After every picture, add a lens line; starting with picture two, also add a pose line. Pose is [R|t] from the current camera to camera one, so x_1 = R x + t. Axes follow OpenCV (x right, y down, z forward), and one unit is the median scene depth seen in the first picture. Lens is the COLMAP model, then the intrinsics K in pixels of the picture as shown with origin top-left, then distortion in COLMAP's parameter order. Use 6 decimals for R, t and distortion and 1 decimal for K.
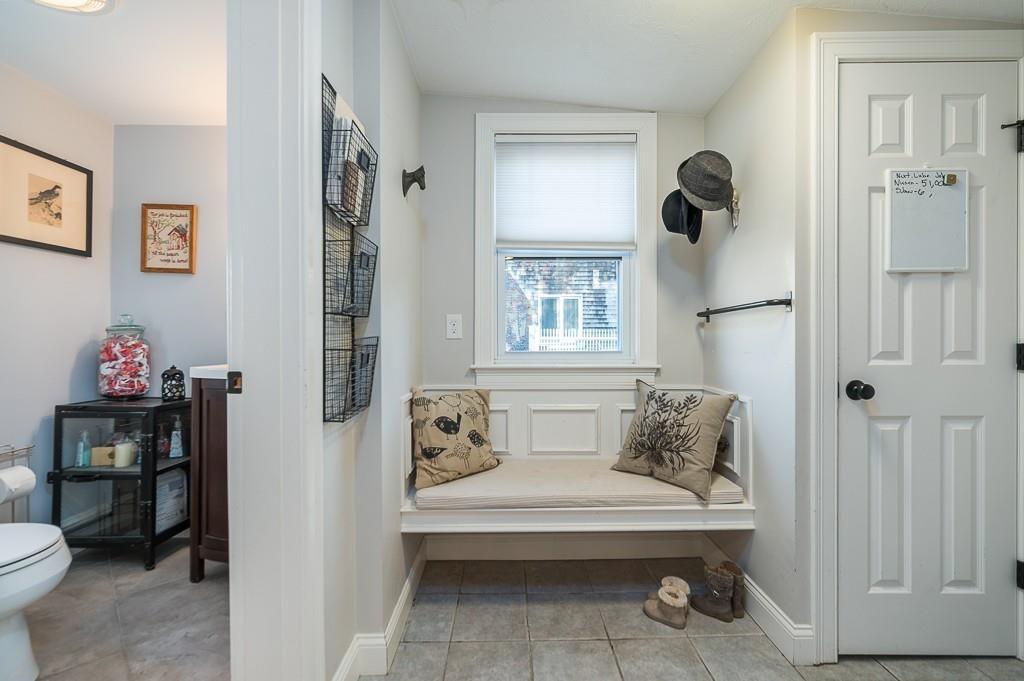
lens RADIAL K [[451.9, 0, 514.1], [0, 451.9, 336.8], [0, 0, 1]] dist [0.001383, 0.001082]
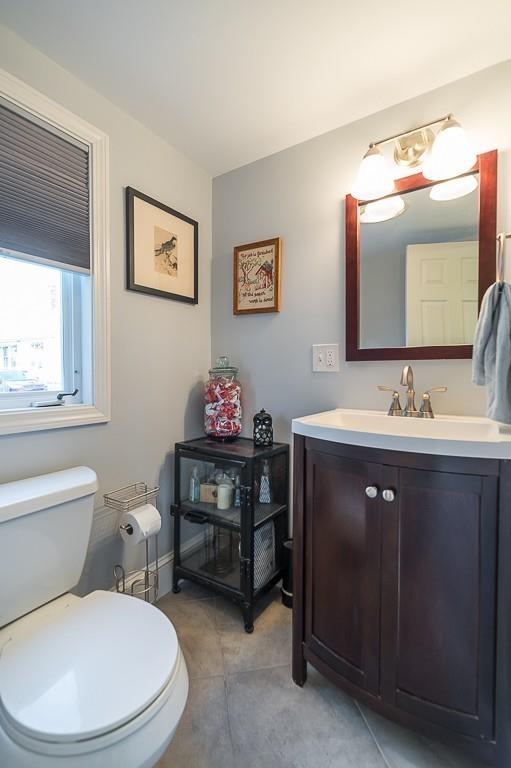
lens RADIAL K [[338.9, 0, 255.8], [0, 338.9, 381.7], [0, 0, 1]] dist [0.001383, 0.001082]
pose [[0.841652, 0.015128, -0.539809, -0.385947], [0.003769, 0.999419, 0.033885, -0.018999], [0.540008, -0.030554, 0.841105, 0.397448]]
